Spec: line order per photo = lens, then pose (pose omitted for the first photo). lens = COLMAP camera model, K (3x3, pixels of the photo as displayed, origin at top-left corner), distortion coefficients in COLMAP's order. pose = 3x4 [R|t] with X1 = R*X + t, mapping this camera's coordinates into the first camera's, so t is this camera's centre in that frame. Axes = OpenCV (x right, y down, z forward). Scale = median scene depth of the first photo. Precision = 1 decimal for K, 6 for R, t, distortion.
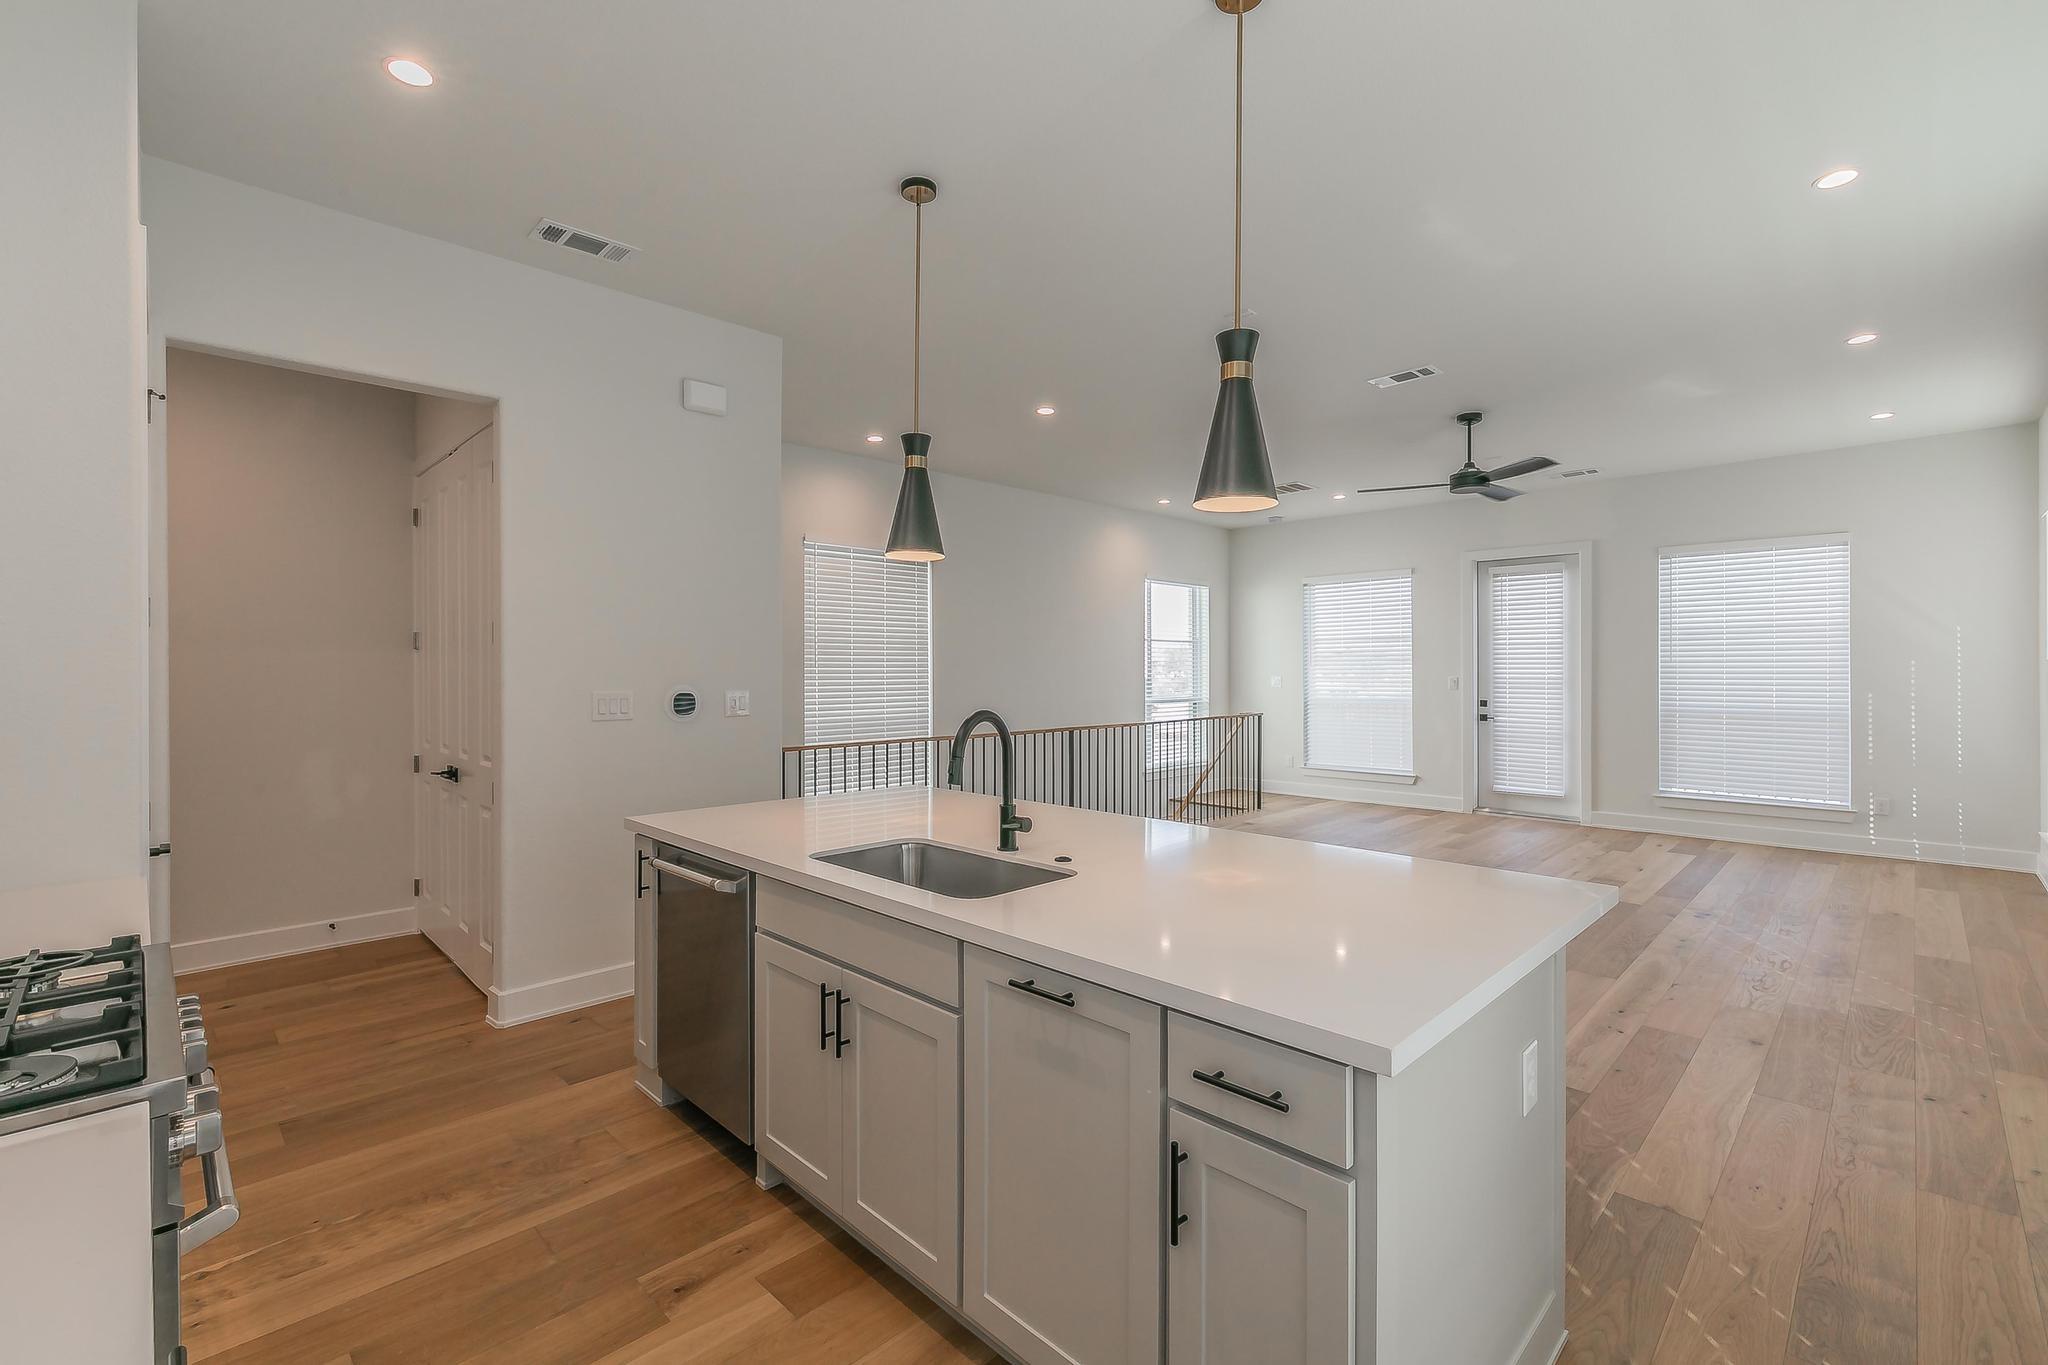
lens RADIAL K [[887.4, 0, 1024.0], [0, 887.4, 682.5], [0, 0, 1]] dist [-0.000096, -0.000014]
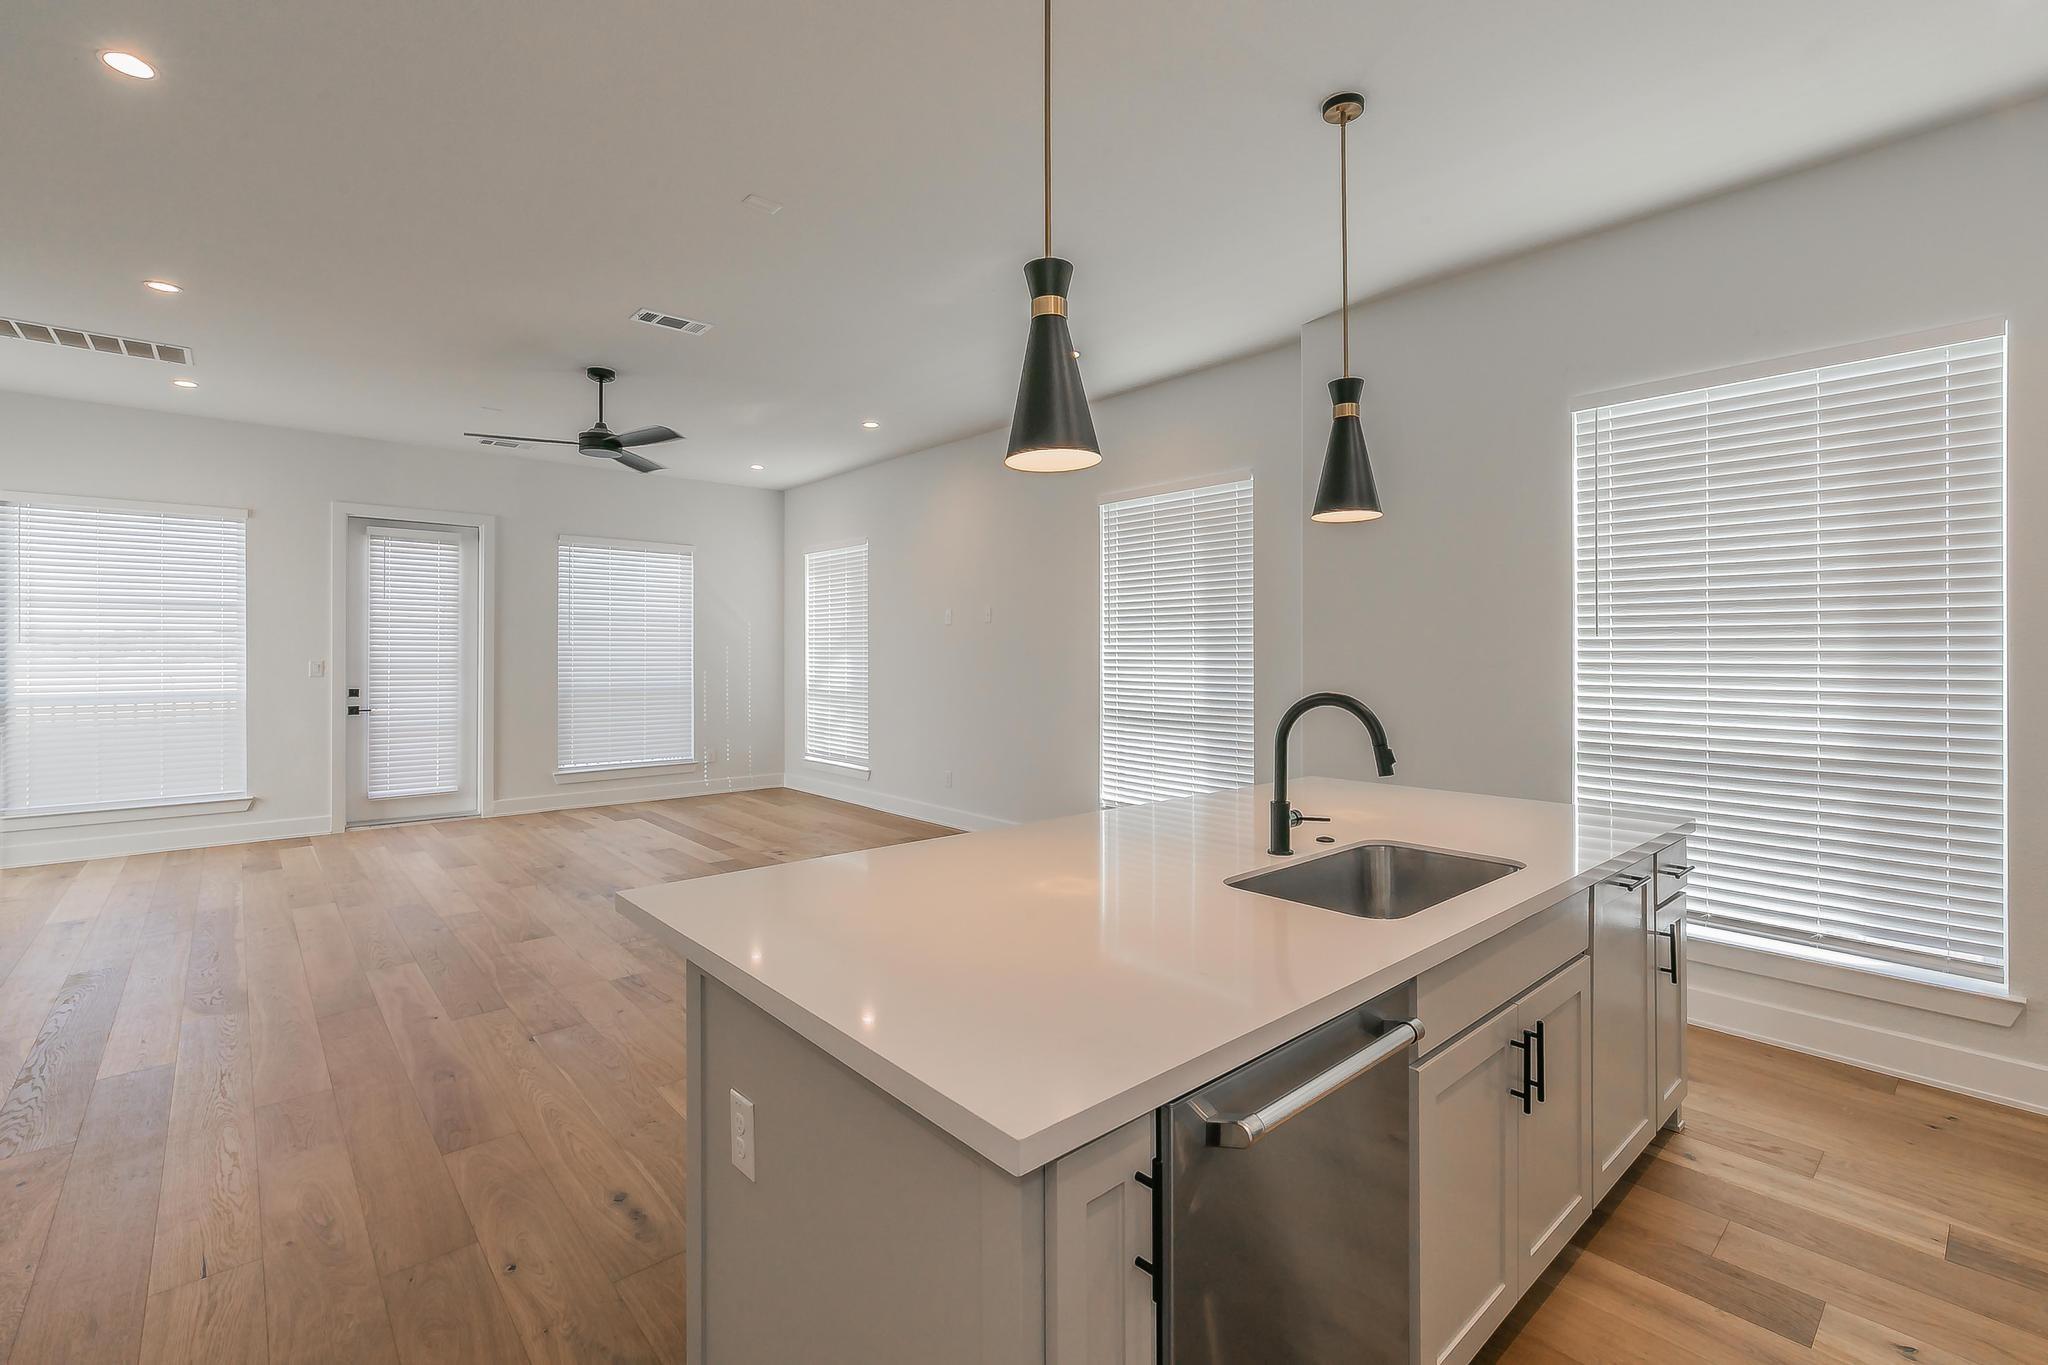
lens RADIAL K [[897.8, 0, 1018.2], [0, 897.8, 651.3], [0, 0, 1]] dist [0.000122, -0.000279]
pose [[0.057295, 0.006032, 0.998339, -0.304391], [0.012113, 0.999904, -0.006736, -0.001595], [-0.998284, 0.012479, 0.057216, 0.407391]]
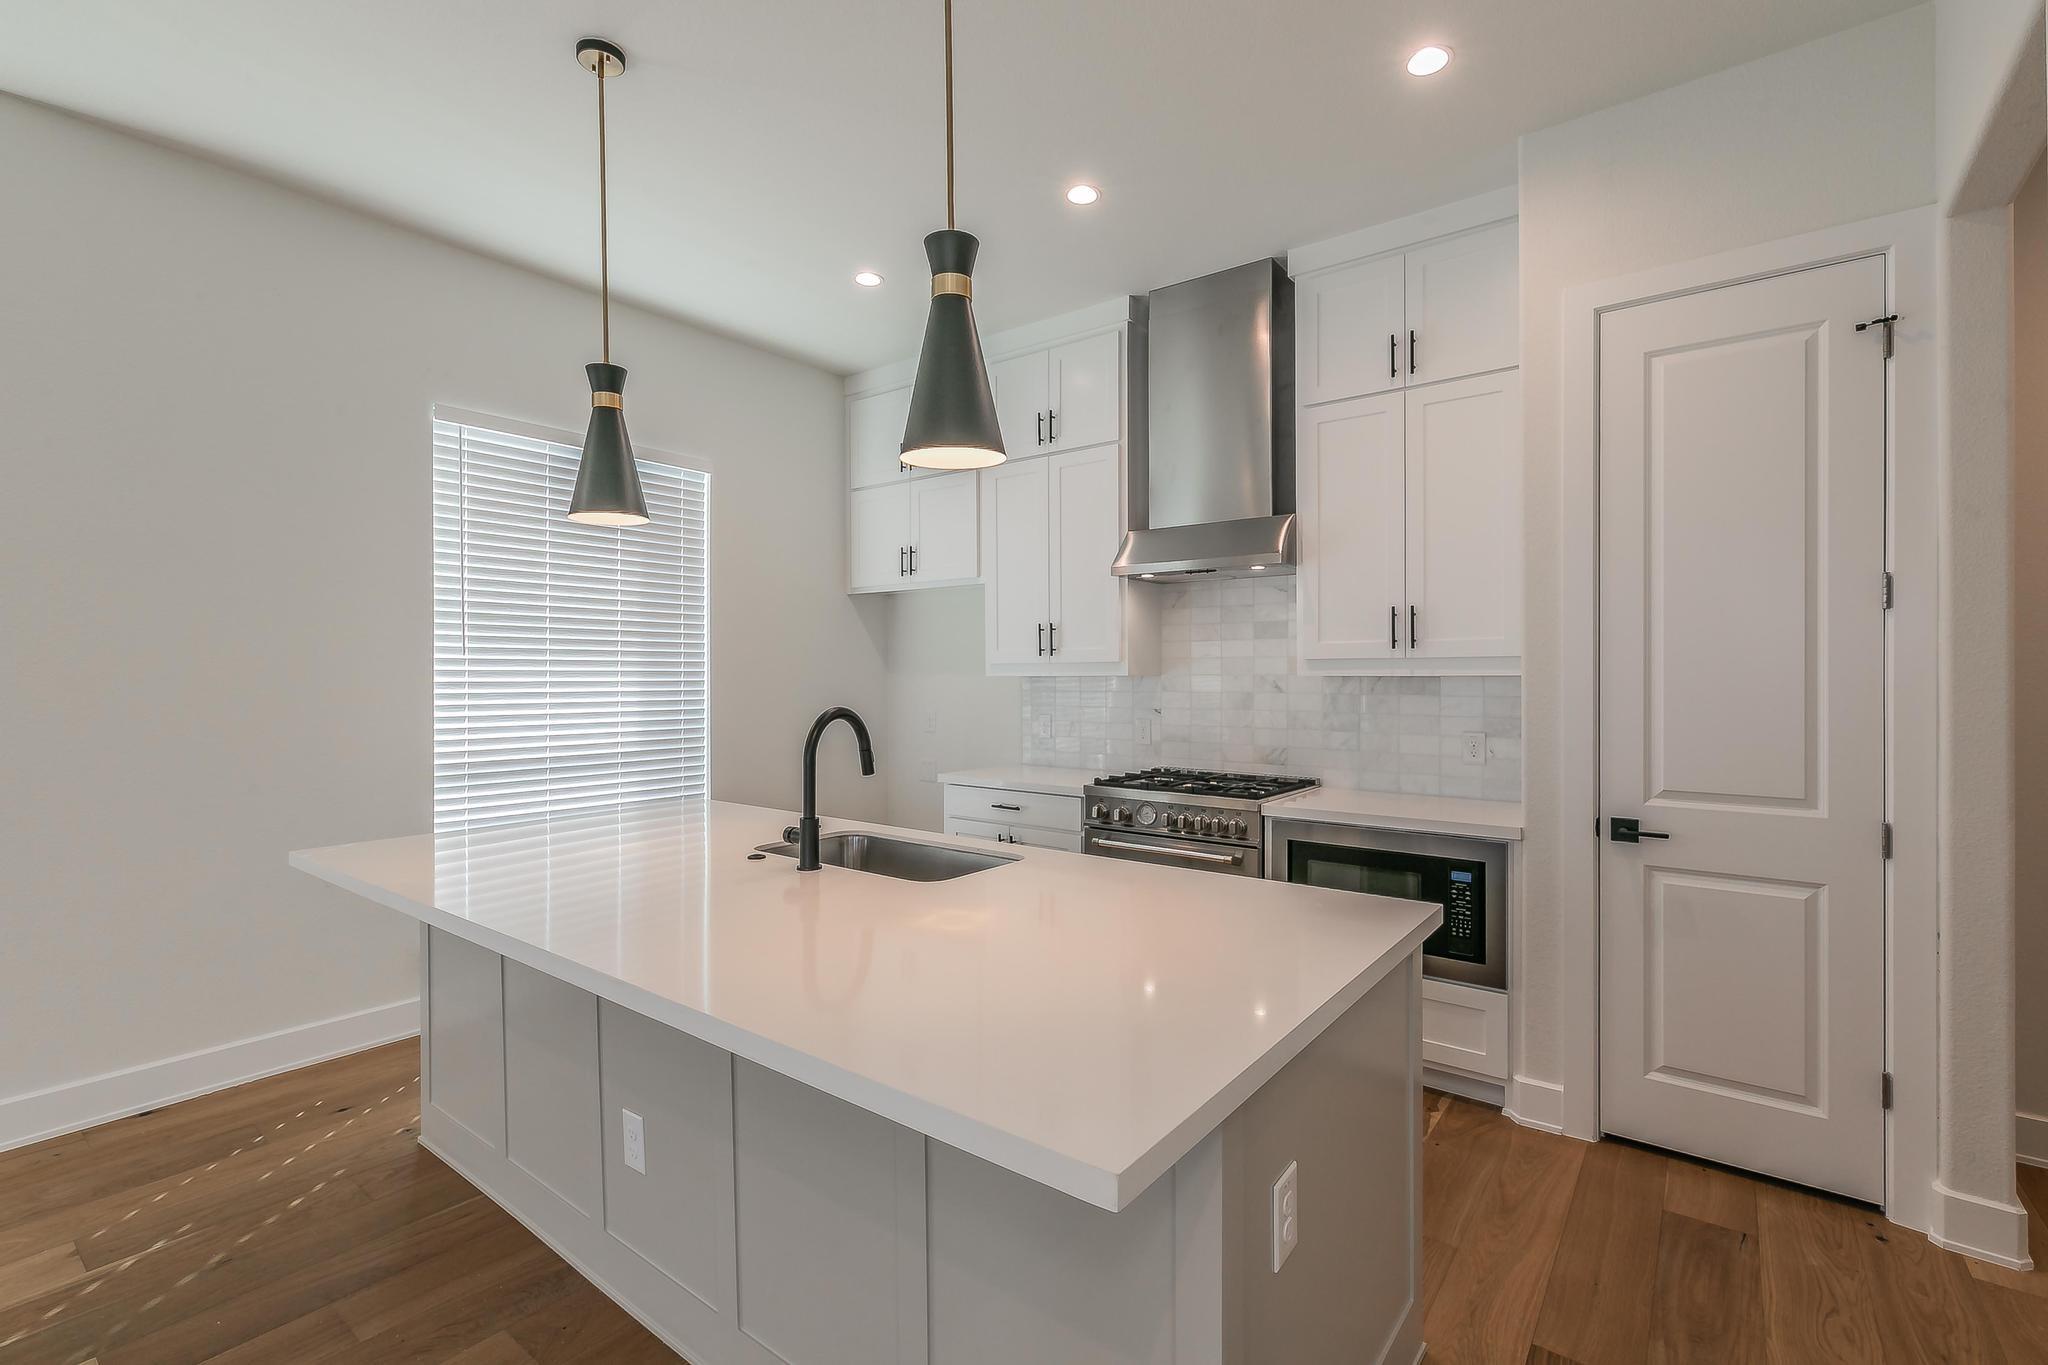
lens RADIAL K [[912.3, 0, 1029.8], [0, 912.3, 679.3], [0, 0, 1]] dist [-0.000510, -0.000071]
pose [[-0.990577, 0.004941, -0.136867, -0.039134], [0.002229, 0.999798, 0.019958, -0.005421], [0.136938, 0.019465, -0.990388, 0.645211]]
